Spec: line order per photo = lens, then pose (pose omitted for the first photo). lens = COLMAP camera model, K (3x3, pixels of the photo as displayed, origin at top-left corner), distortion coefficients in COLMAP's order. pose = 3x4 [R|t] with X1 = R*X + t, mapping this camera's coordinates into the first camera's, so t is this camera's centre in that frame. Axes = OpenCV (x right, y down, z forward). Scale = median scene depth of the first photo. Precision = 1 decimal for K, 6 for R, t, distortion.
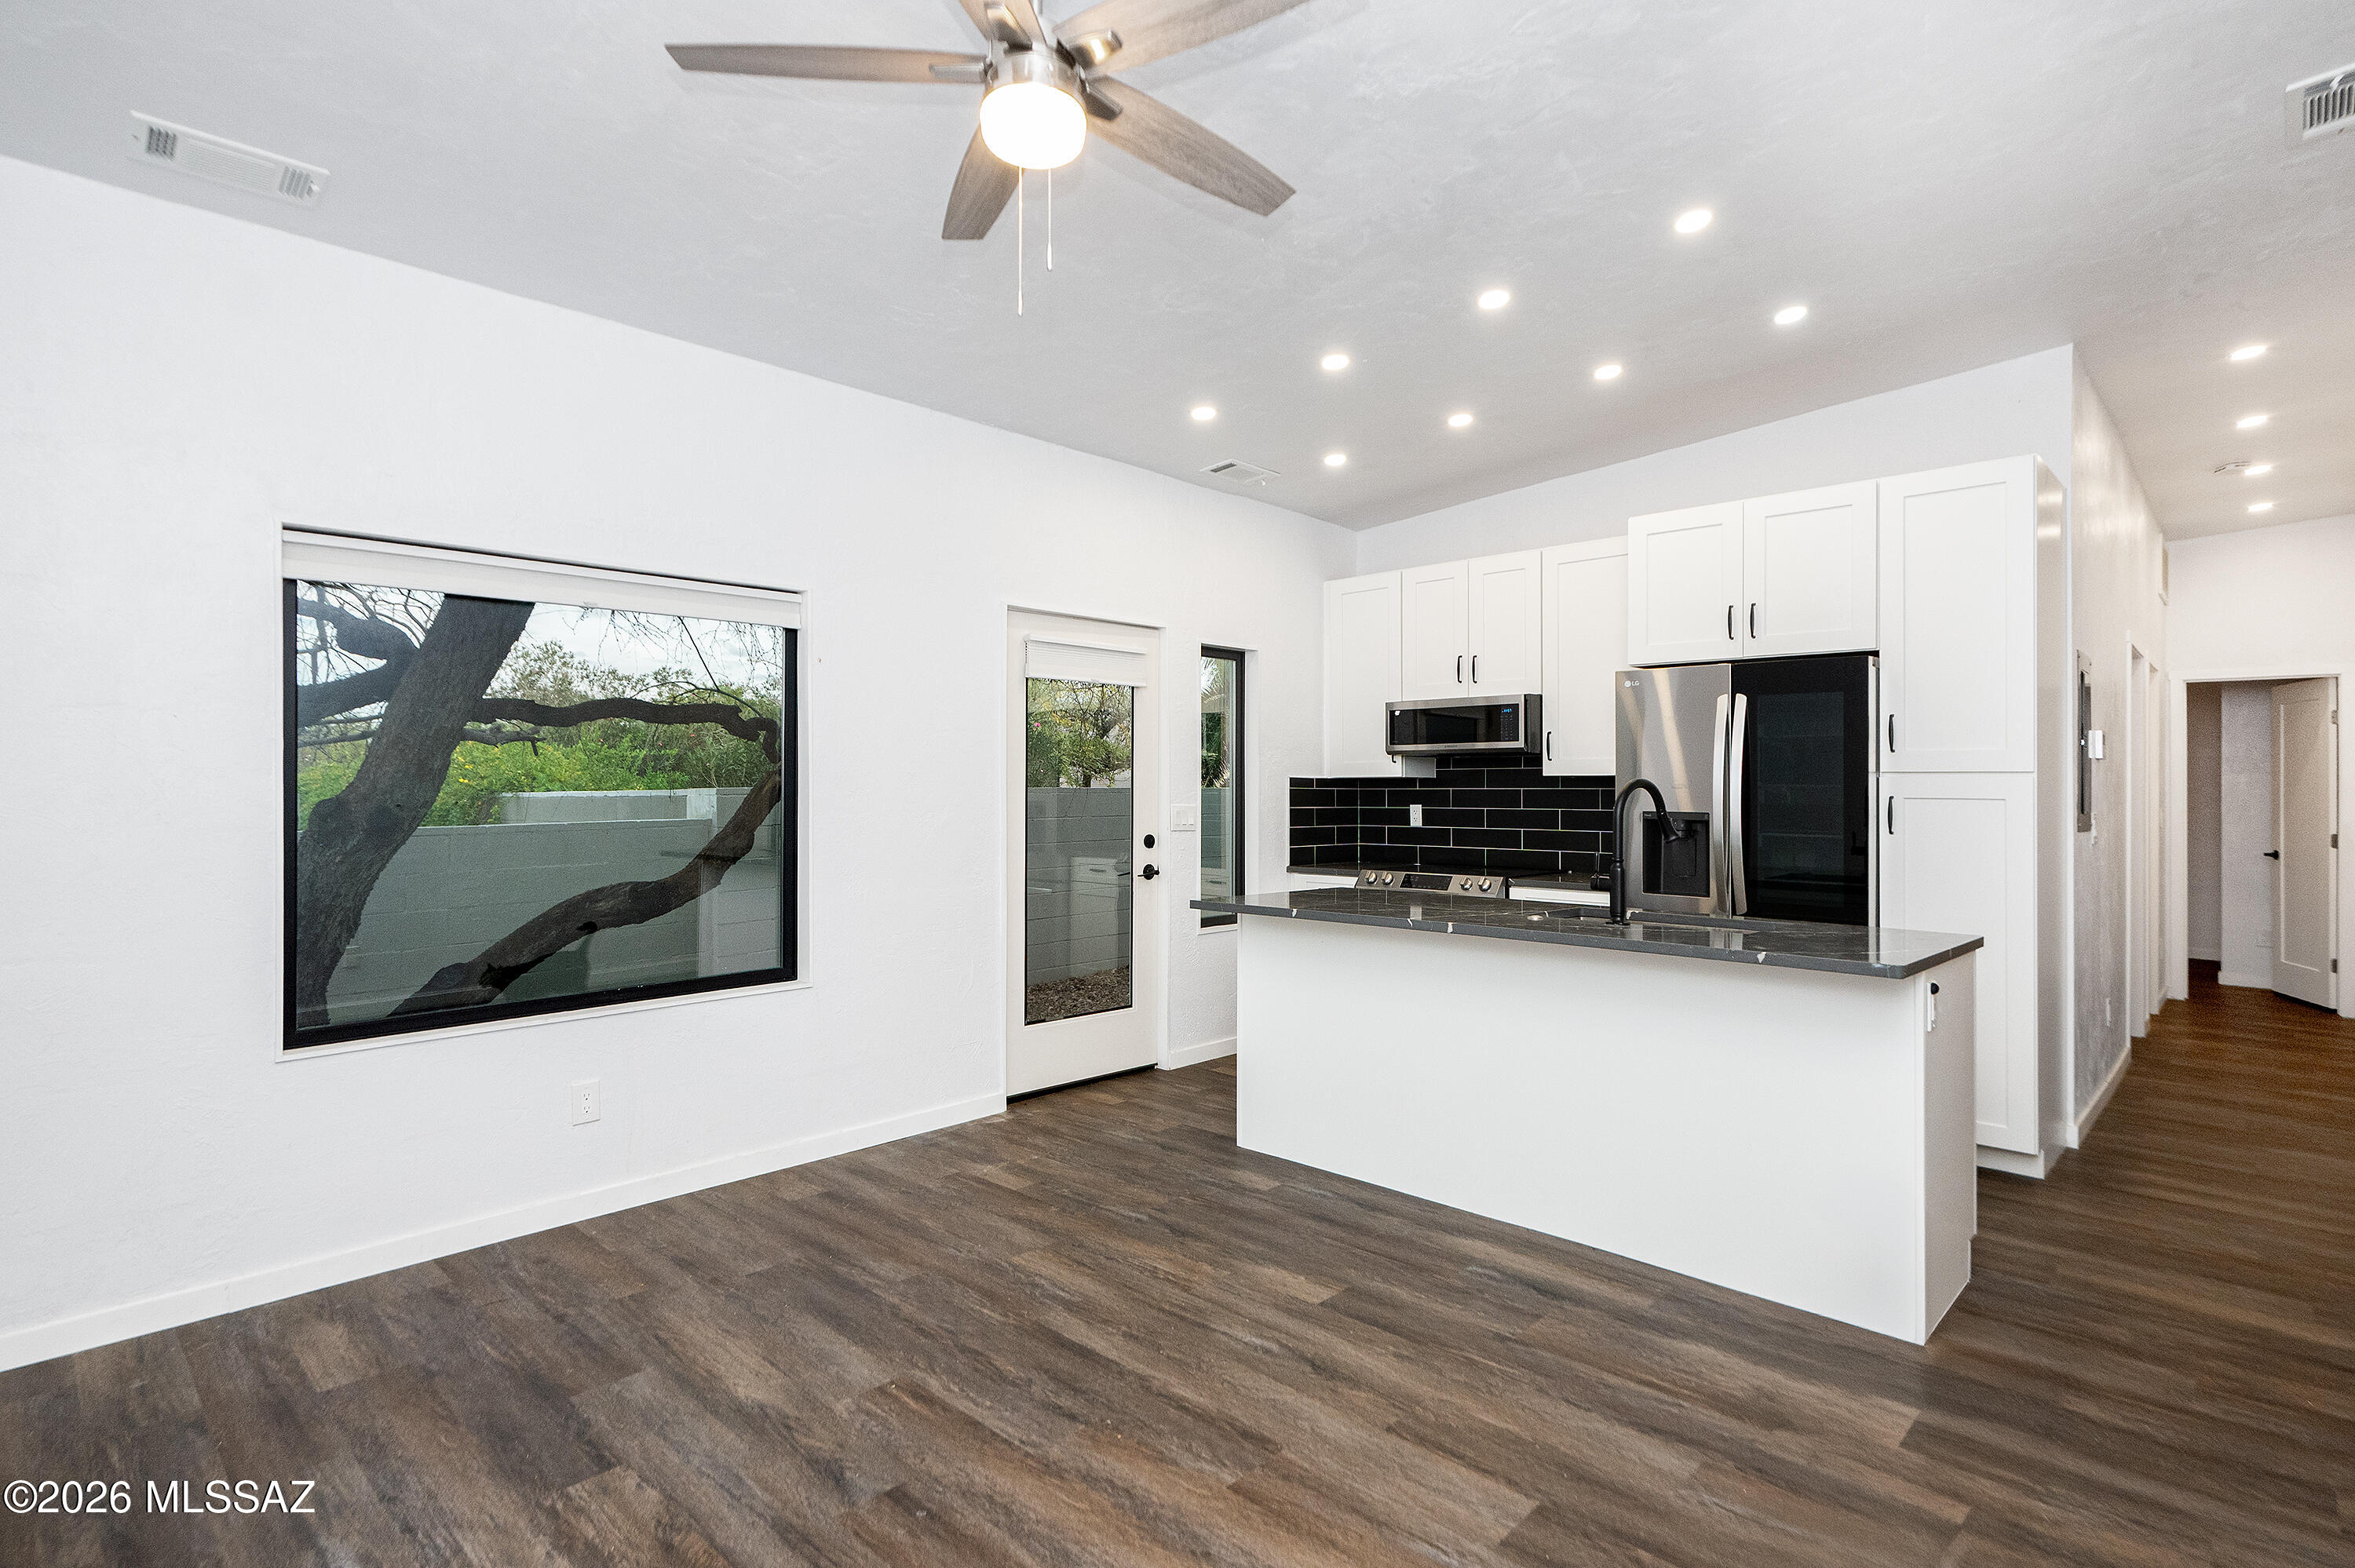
lens RADIAL K [[1143.9, 0, 1177.5], [0, 1143.9, 784.0], [0, 0, 1]] dist [0.001187, 0.000286]
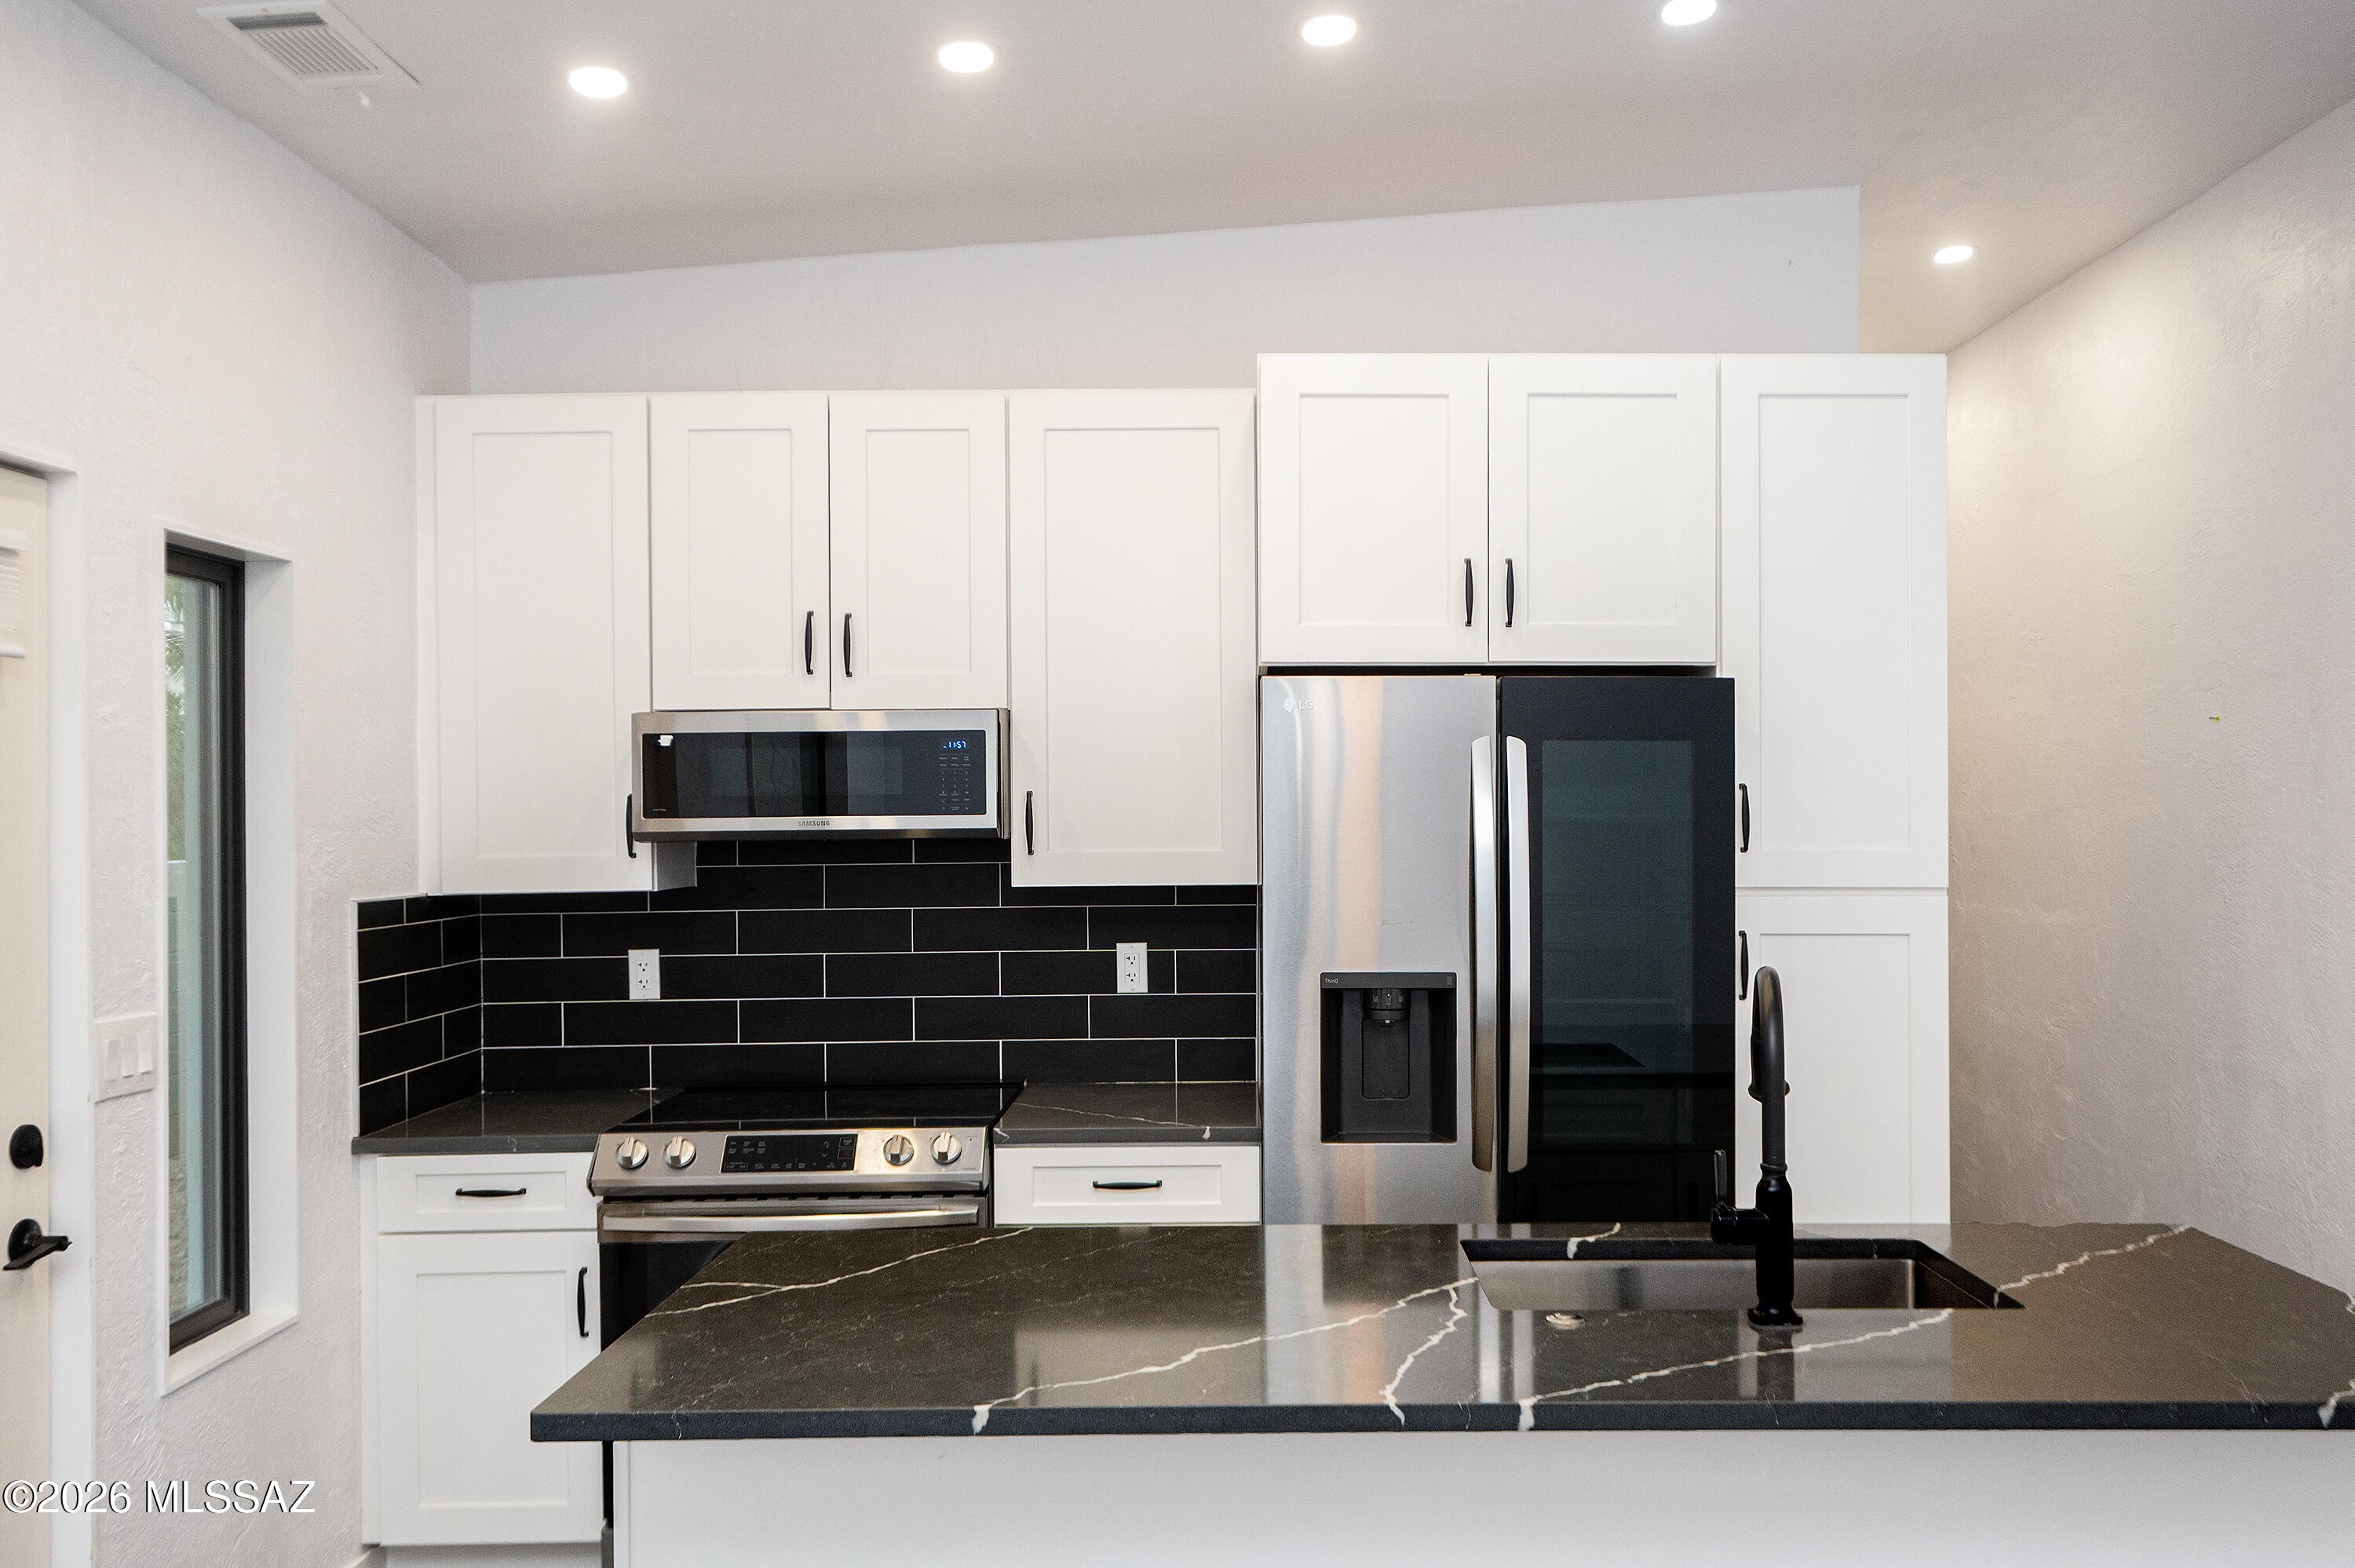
lens RADIAL K [[1900.8, 0, 1177.5], [0, 1900.8, 784.0], [0, 0, 1]] dist [0.016772, 0.002474]
pose [[0.720296, -0.004520, 0.693652, -0.156490], [0.009917, 0.999944, -0.003783, -0.043357], [-0.693596, 0.009604, 0.720300, 0.389402]]
